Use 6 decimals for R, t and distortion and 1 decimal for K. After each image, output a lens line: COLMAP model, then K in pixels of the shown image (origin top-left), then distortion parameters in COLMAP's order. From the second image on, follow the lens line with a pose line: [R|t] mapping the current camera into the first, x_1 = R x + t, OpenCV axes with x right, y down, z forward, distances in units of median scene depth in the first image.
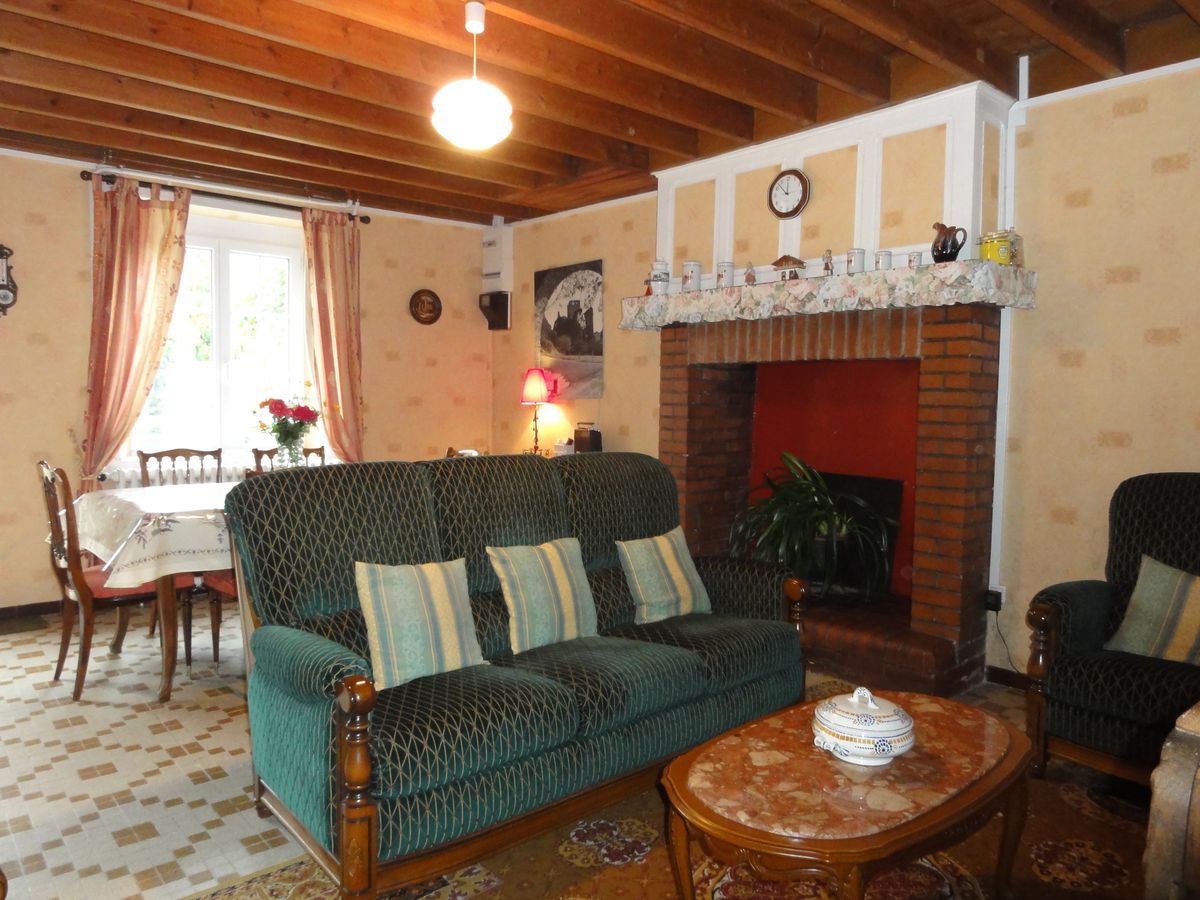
lens RADIAL K [[842.2, 0, 600.0], [0, 842.2, 450.0], [0, 0, 1]] dist [-0.009262, -0.002714]
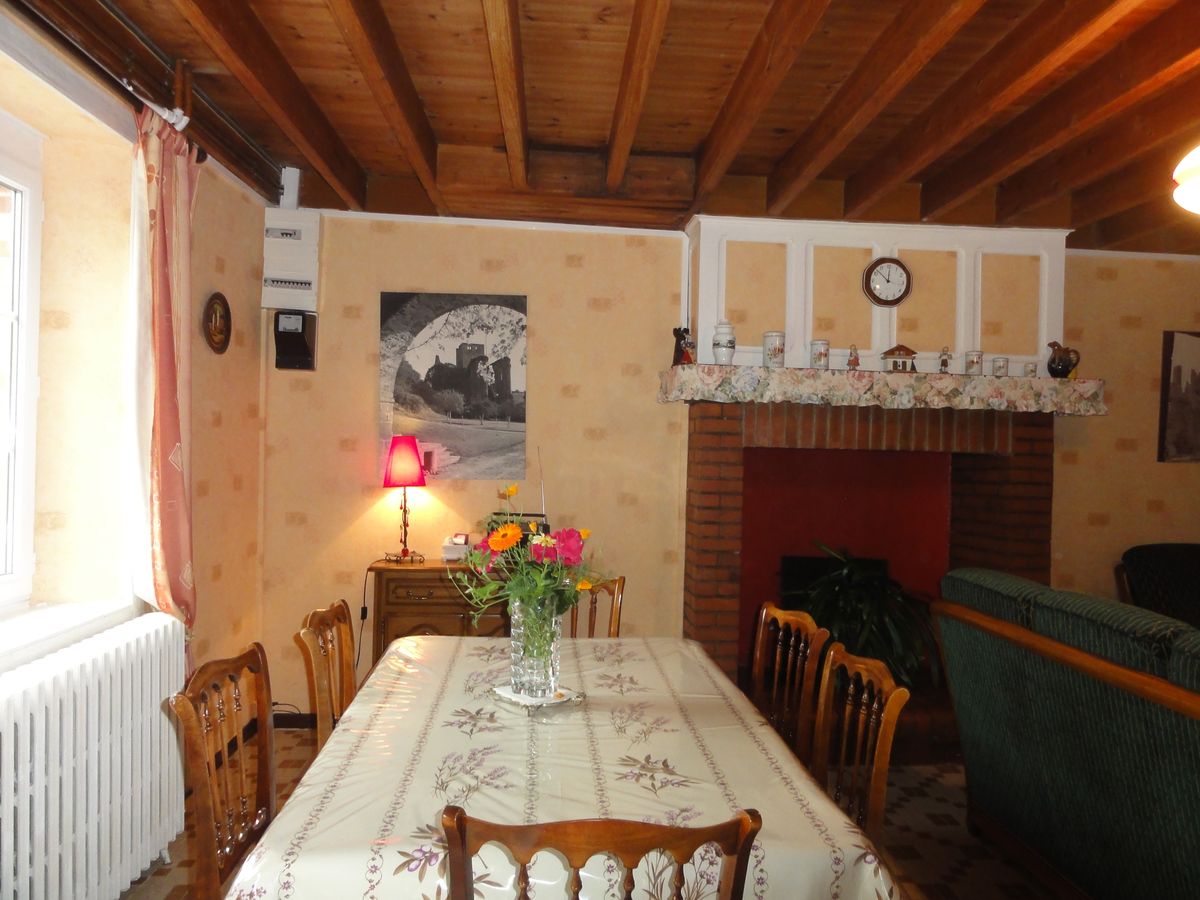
lens RADIAL K [[842.2, 0, 600.0], [0, 842.2, 450.0], [0, 0, 1]] dist [-0.009262, -0.002714]
pose [[0.608617, 0.000659, 0.793464, -0.670577], [0.028130, 0.999353, -0.022406, -0.084080], [-0.792966, 0.035957, 0.608205, 0.595976]]
